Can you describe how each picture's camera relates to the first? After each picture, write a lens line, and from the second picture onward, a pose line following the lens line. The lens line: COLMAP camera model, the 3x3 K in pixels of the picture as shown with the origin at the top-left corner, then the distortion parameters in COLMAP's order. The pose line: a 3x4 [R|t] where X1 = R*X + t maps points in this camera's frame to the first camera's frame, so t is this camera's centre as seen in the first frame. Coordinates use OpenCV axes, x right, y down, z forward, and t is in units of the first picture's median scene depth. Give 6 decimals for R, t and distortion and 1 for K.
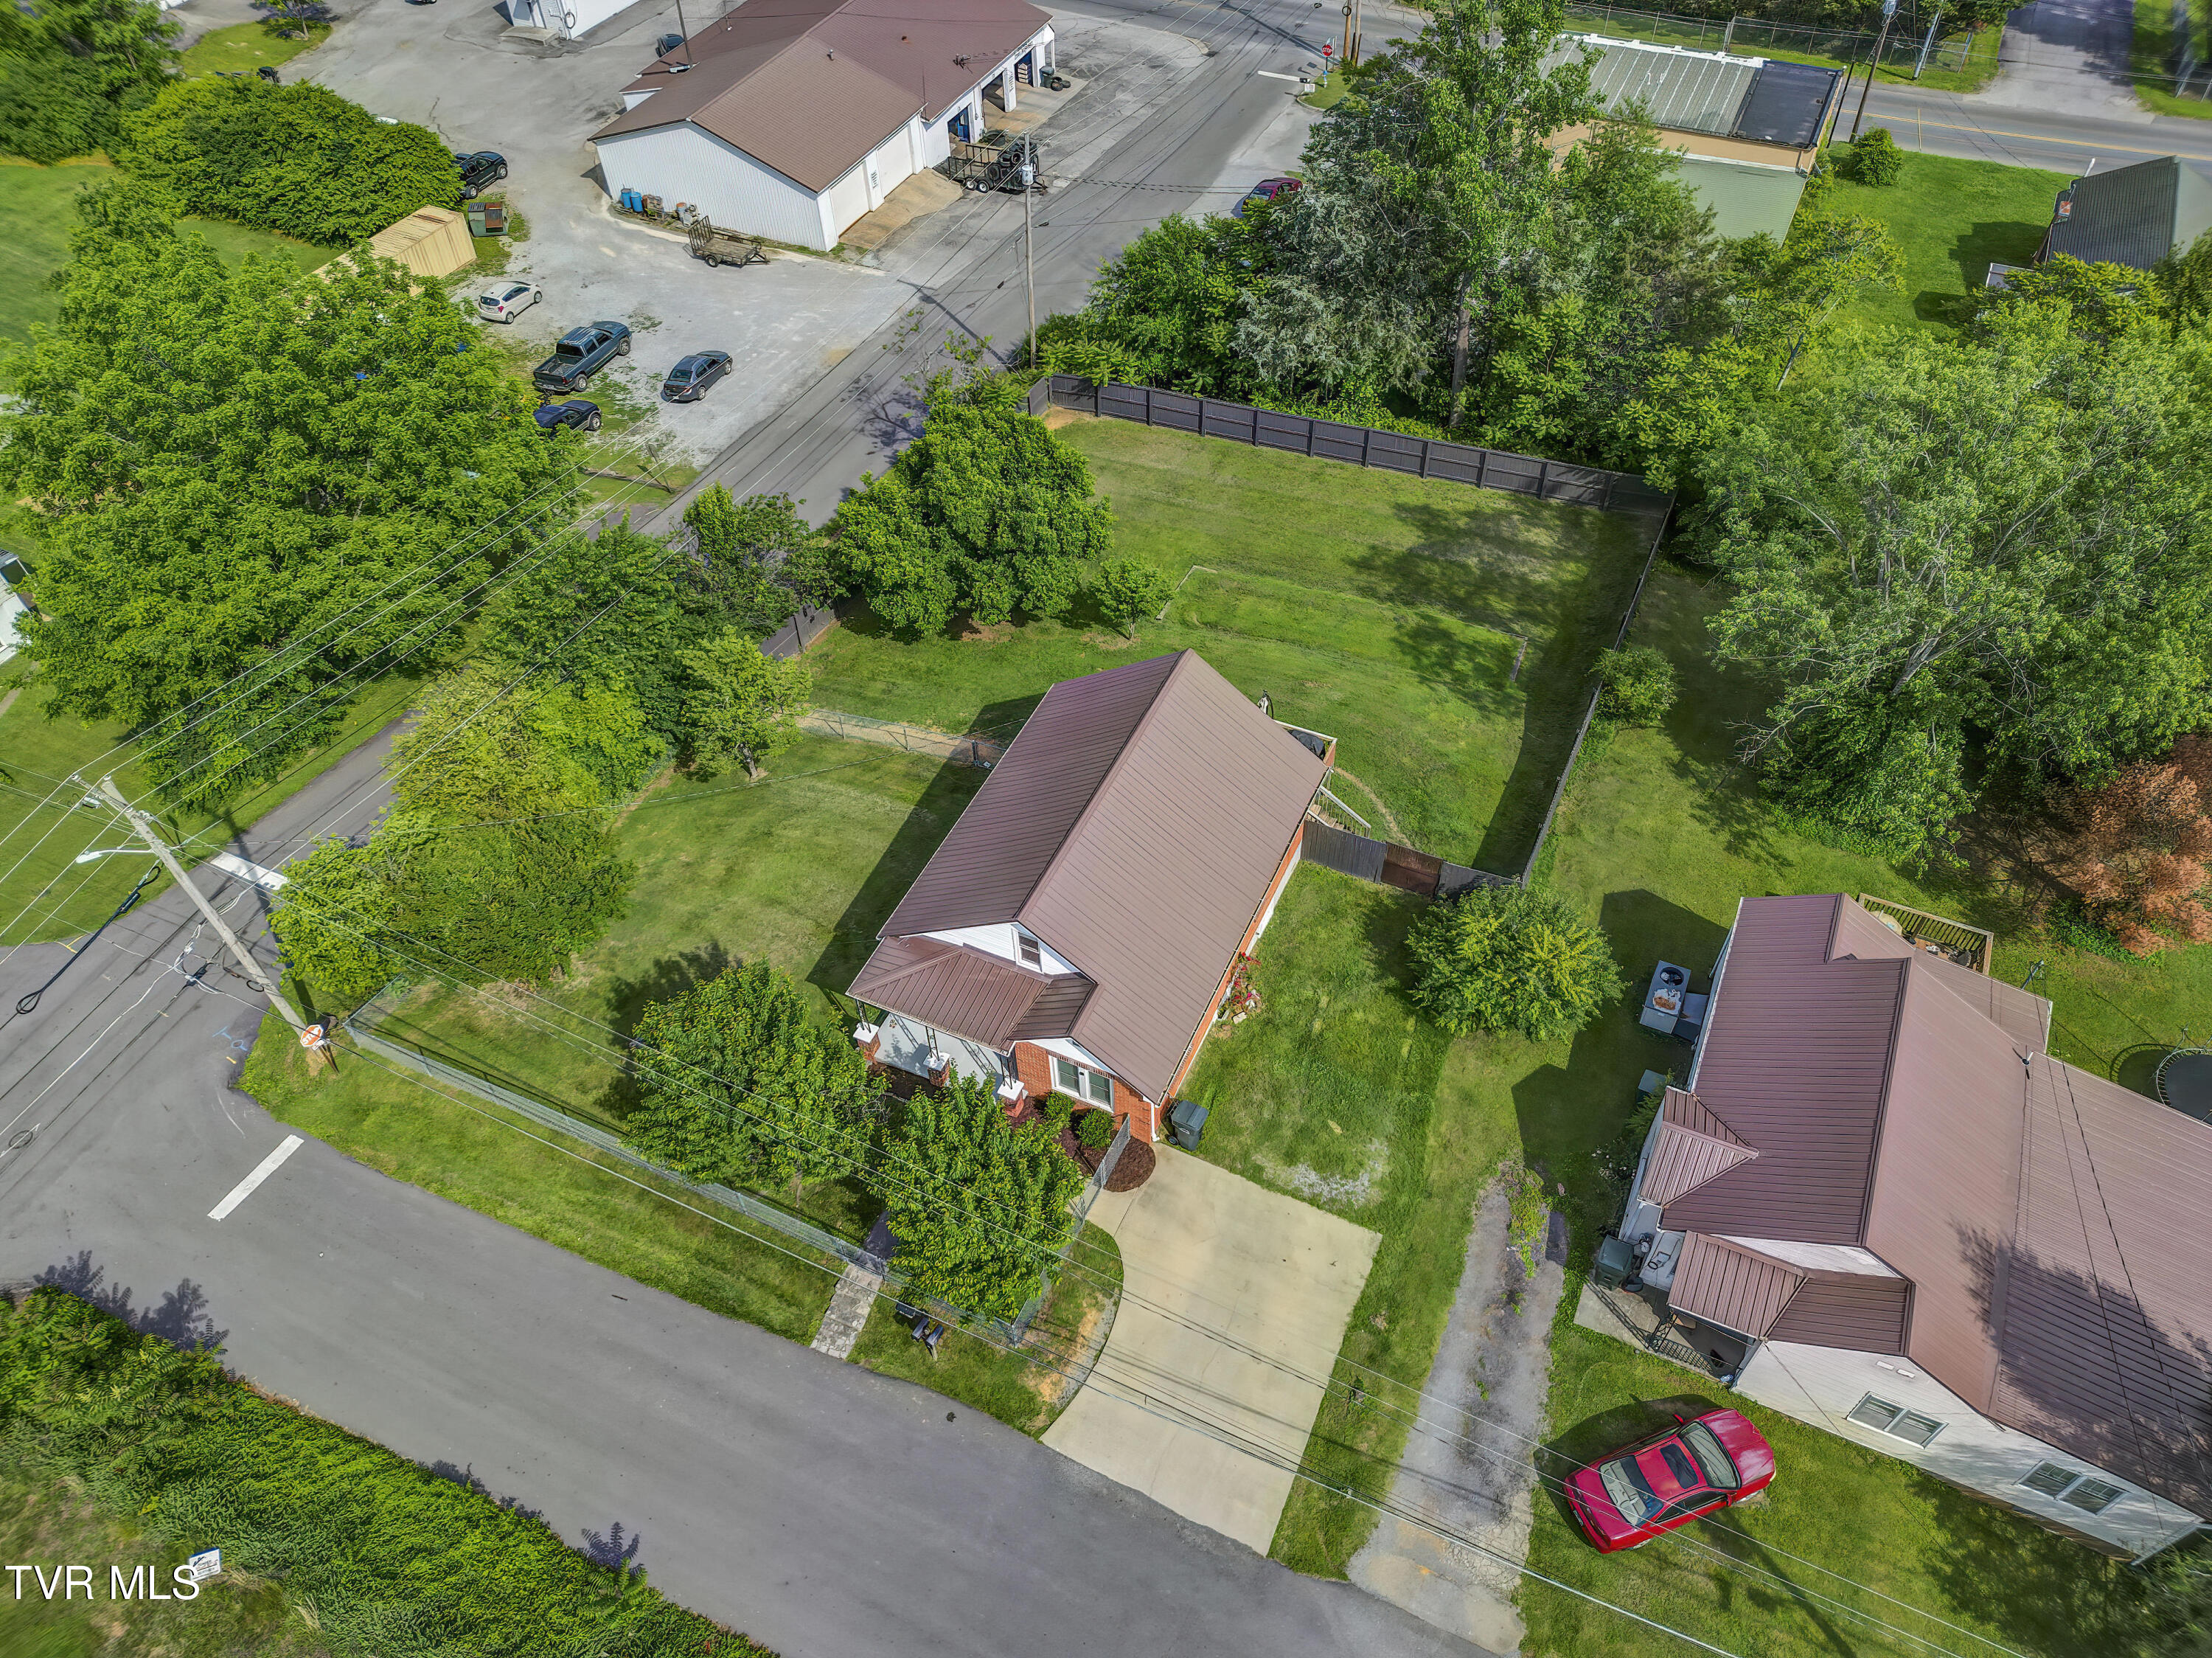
lens RADIAL K [[1554.1, 0, 1100.7], [0, 1554.1, 827.3], [0, 0, 1]] dist [0.030590, -0.009004]
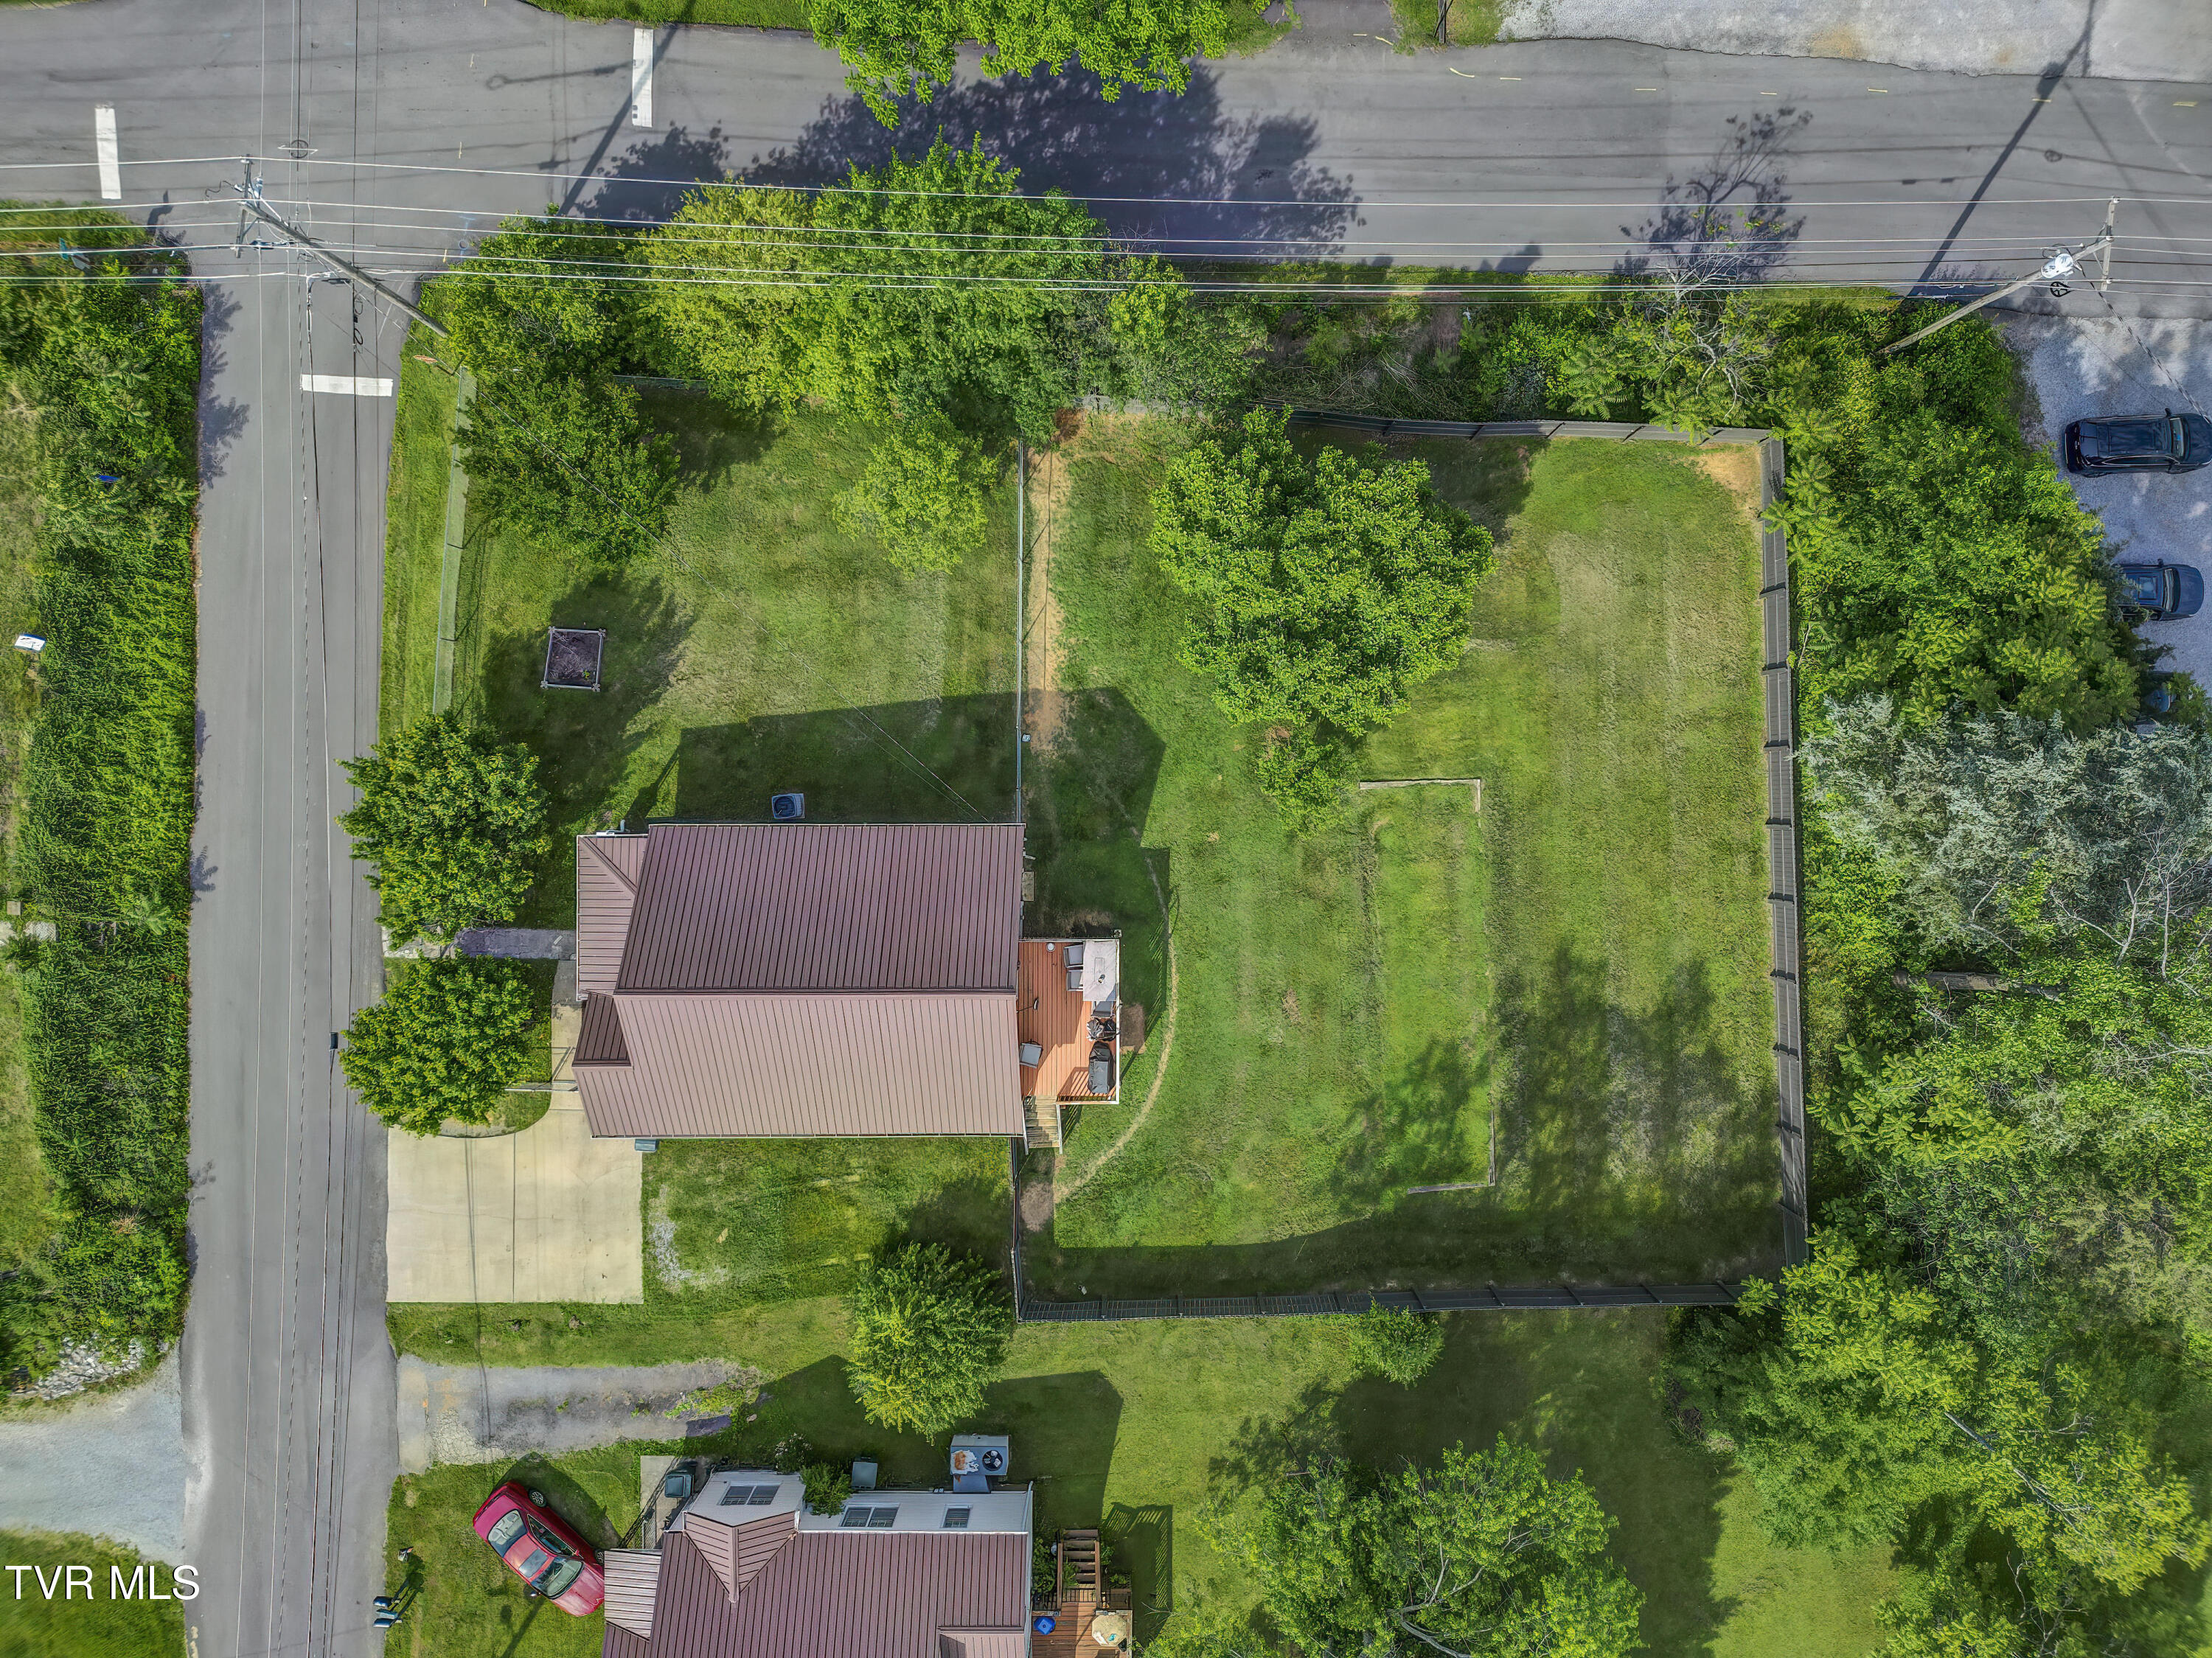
lens RADIAL K [[1553.7, 0, 1104.7], [0, 1553.7, 836.8], [0, 0, 1]] dist [0.030590, -0.009004]
pose [[0.426891, 0.903203, 0.044596, -0.053289], [-0.673213, 0.284488, 0.682533, -0.916604], [0.603779, -0.321390, 0.729493, 0.417240]]
